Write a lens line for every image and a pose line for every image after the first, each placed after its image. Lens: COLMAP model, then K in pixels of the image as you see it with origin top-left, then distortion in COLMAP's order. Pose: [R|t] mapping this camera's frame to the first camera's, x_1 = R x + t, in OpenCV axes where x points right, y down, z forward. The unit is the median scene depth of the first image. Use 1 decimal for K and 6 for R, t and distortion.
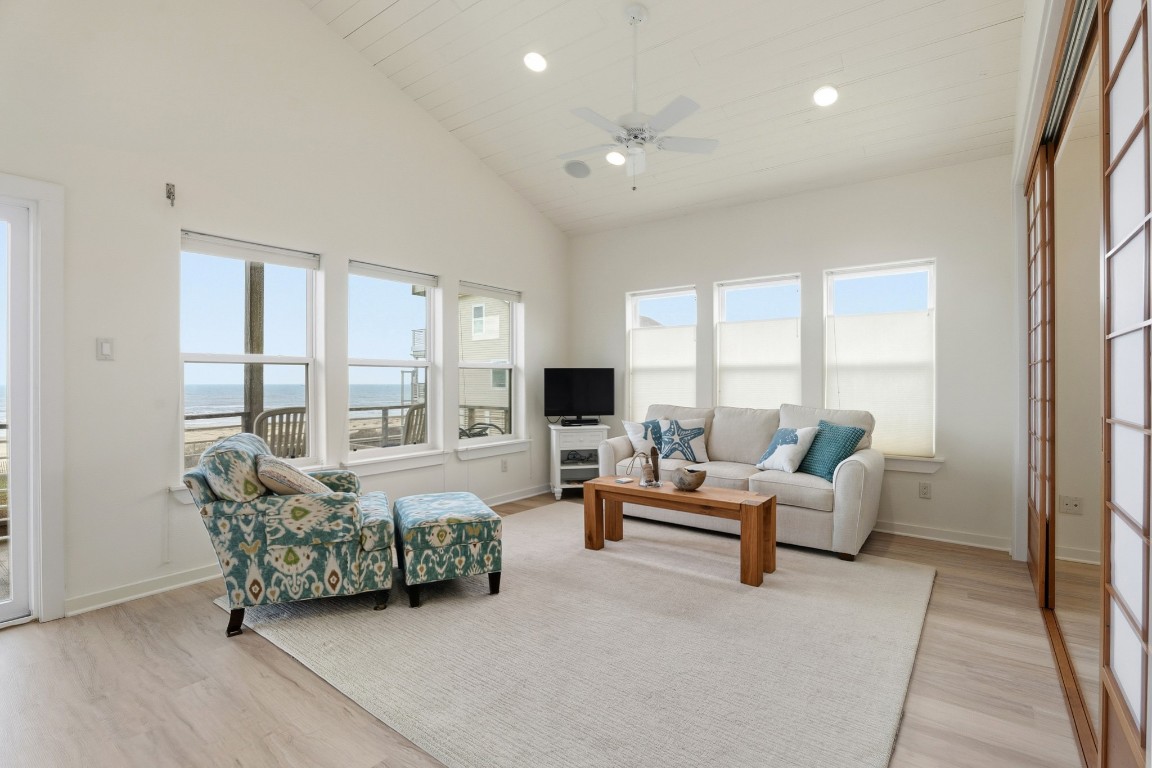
lens RADIAL K [[551.6, 0, 570.6], [0, 551.6, 379.7], [0, 0, 1]] dist [-0.024123, -0.000234]
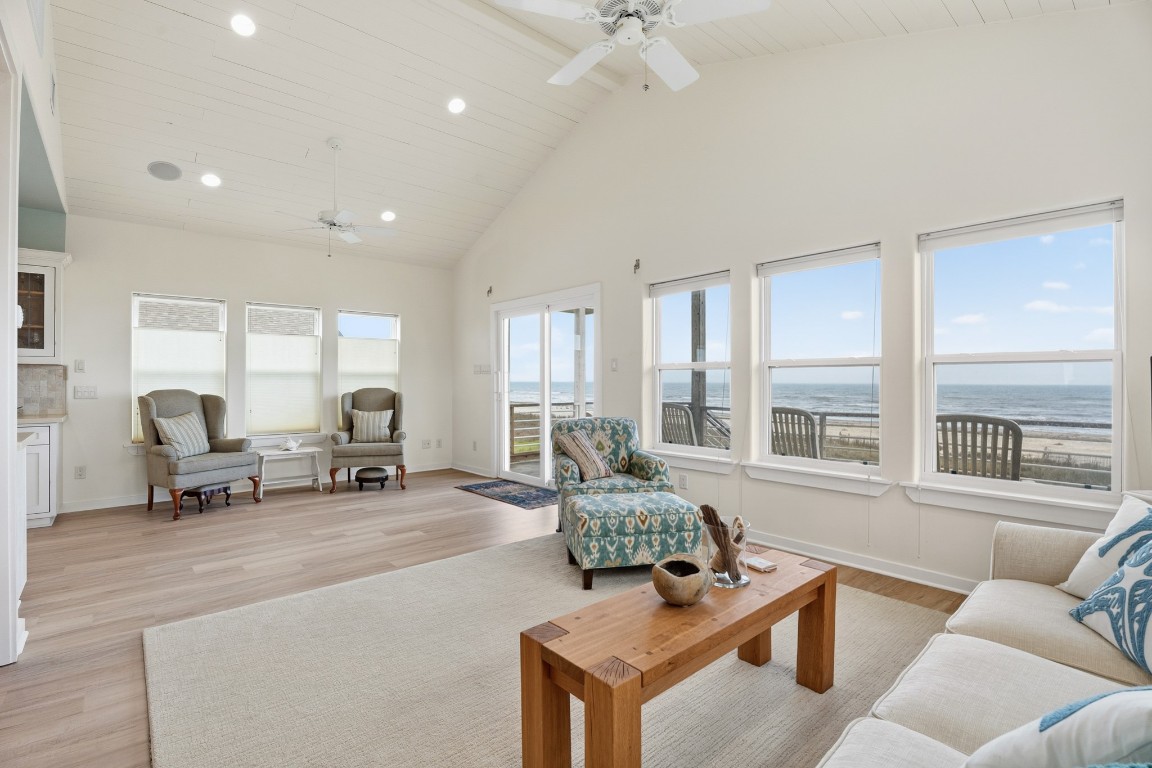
lens RADIAL K [[524.5, 0, 576.0], [0, 524.5, 384.0], [0, 0, 1]] dist [-0.021818, -0.000546]
pose [[-0.199294, 0.002331, -0.979937, 0.750722], [0.002302, 0.999996, 0.001911, 0.002245], [0.979937, -0.001875, -0.199299, 1.060088]]
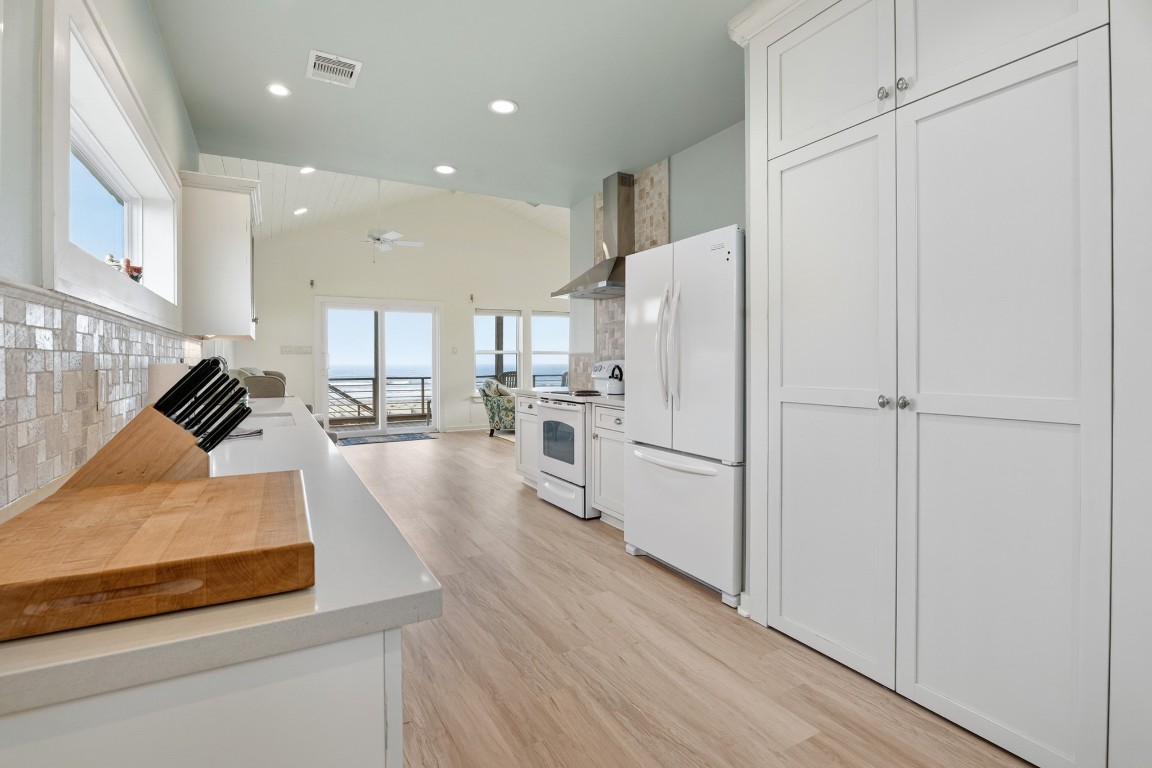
lens RADIAL K [[551.5, 0, 573.5], [0, 551.5, 359.4], [0, 0, 1]] dist [-0.000974, -0.000190]
pose [[0.916288, -0.006054, -0.400475, 0.914315], [0.006927, 0.999976, 0.000731, -0.002735], [0.400461, -0.003444, 0.916307, -1.444446]]
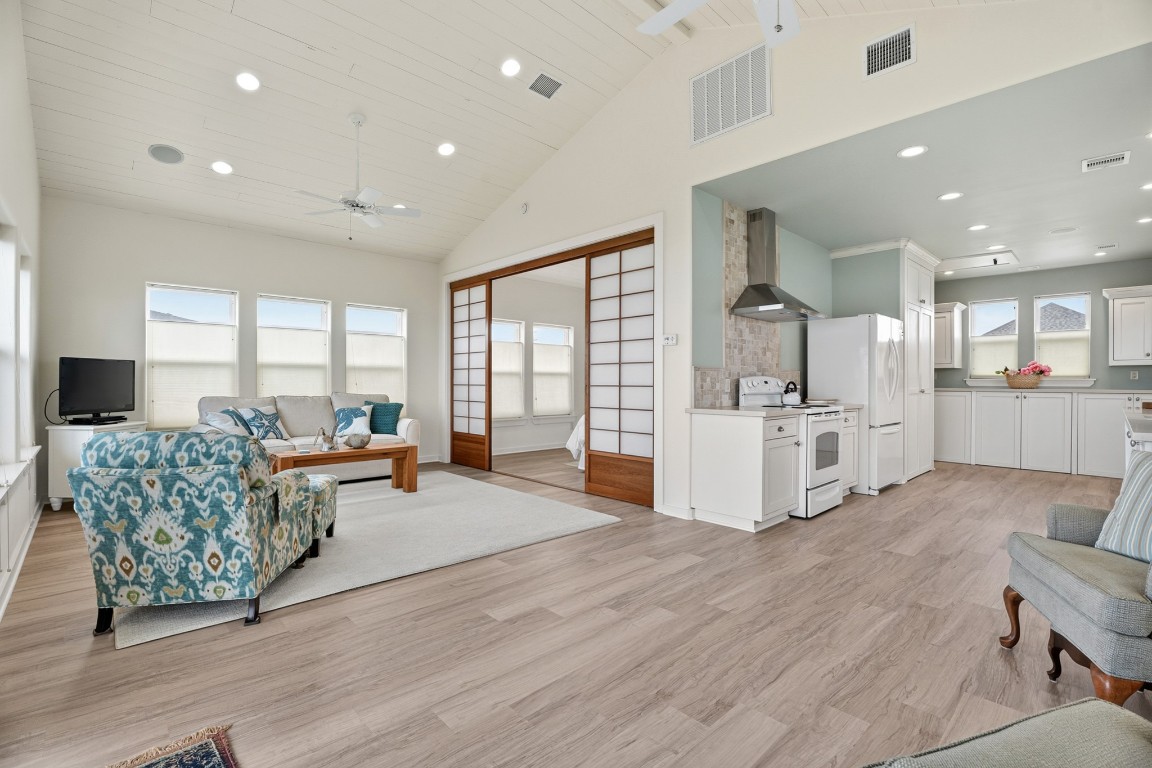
lens RADIAL K [[519.3, 0, 573.0], [0, 519.3, 386.5], [0, 0, 1]] dist [-0.016845, 0.000520]
pose [[0.162739, -0.007146, 0.986643, -1.121101], [-0.005333, 0.999953, 0.008122, 0.020883], [-0.986655, -0.006584, 0.162693, 0.213507]]
